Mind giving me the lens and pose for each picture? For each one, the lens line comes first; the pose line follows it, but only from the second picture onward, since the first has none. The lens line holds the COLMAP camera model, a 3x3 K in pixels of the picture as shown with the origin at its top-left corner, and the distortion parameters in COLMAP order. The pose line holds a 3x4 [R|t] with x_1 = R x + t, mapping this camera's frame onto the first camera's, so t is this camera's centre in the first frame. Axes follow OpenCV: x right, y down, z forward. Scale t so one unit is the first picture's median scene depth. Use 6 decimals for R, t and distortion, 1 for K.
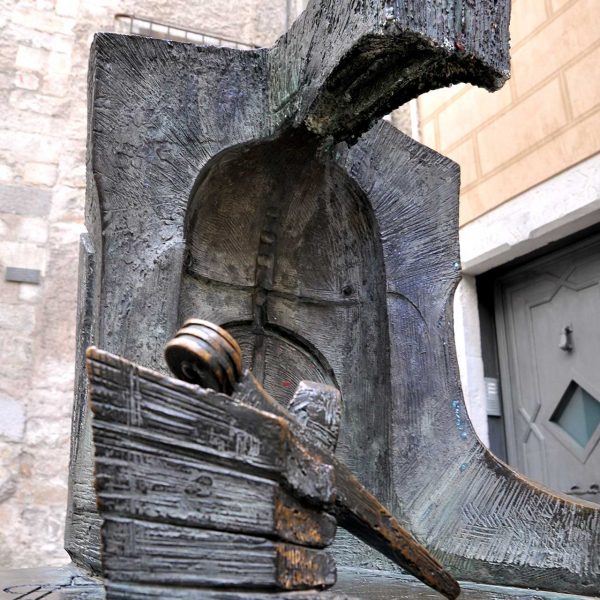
lens RADIAL K [[704.1, 0, 297.7], [0, 704.1, 282.0], [0, 0, 1]] dist [-0.122361, 0.091167]
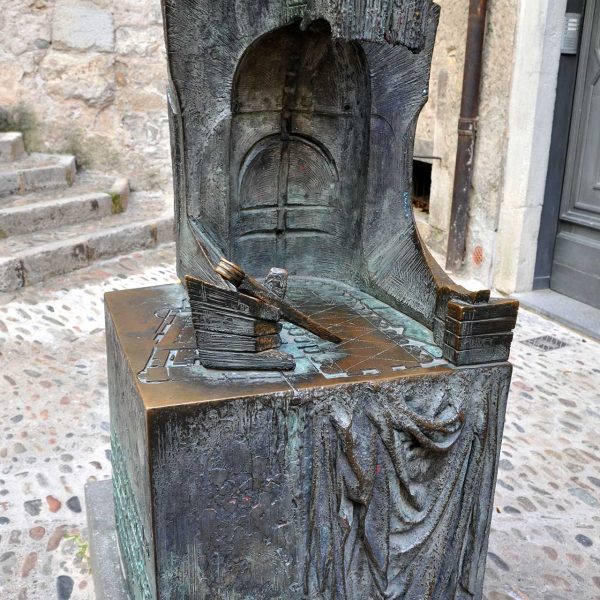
lens RADIAL K [[791.3, 0, 300.0], [0, 791.3, 280.1], [0, 0, 1]] dist [-0.014714, -0.011374]
pose [[0.990466, 0.064540, -0.121704, 0.201546], [0.014901, 0.828082, 0.560408, -0.624627], [0.136950, -0.556879, 0.819226, -0.574943]]
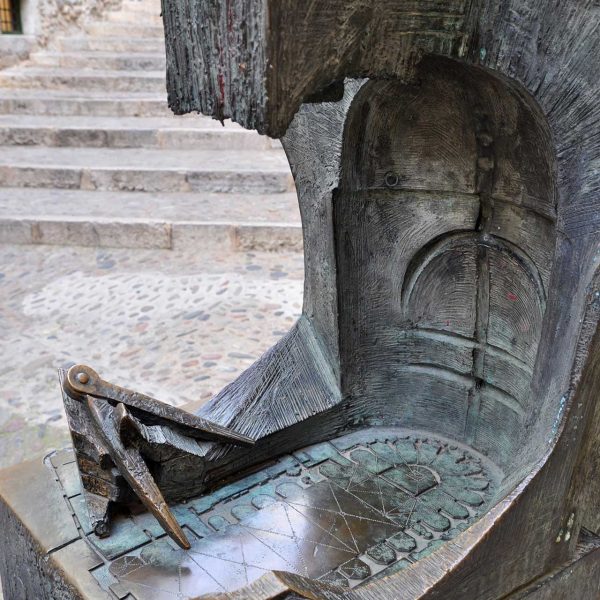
lens RADIAL K [[791.3, 0, 300.0], [0, 791.3, 280.1], [0, 0, 1]] dist [-0.014714, -0.011374]
pose [[0.196581, 0.293814, -0.935430, 0.875489], [0.321673, 0.881915, 0.344605, -0.316840], [0.926219, -0.368645, 0.078856, 0.646252]]
